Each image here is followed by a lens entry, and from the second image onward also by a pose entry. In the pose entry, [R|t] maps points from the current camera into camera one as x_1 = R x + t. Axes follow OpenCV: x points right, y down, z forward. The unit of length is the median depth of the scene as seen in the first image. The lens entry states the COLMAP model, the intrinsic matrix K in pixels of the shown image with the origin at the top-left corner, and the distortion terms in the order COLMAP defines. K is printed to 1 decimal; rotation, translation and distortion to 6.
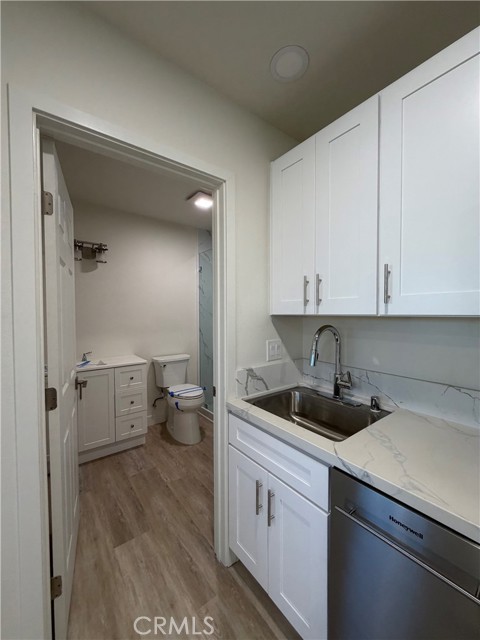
lens RADIAL K [[254.4, 0, 240.0], [0, 254.4, 320.0], [0, 0, 1]] dist [-0.000866, -0.000237]
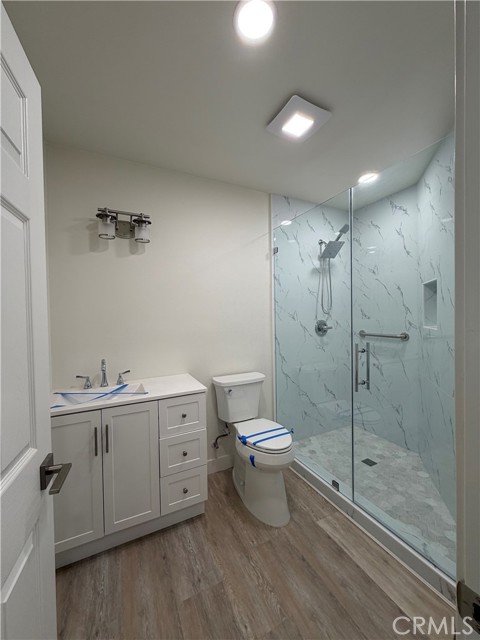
lens RADIAL K [[254.4, 0, 240.0], [0, 254.4, 320.0], [0, 0, 1]] dist [-0.000866, -0.000237]
pose [[0.979981, -0.009681, -0.198857, -0.151522], [0.007821, 0.999918, -0.010134, -0.004209], [0.198939, 0.008376, 0.979976, 0.381726]]
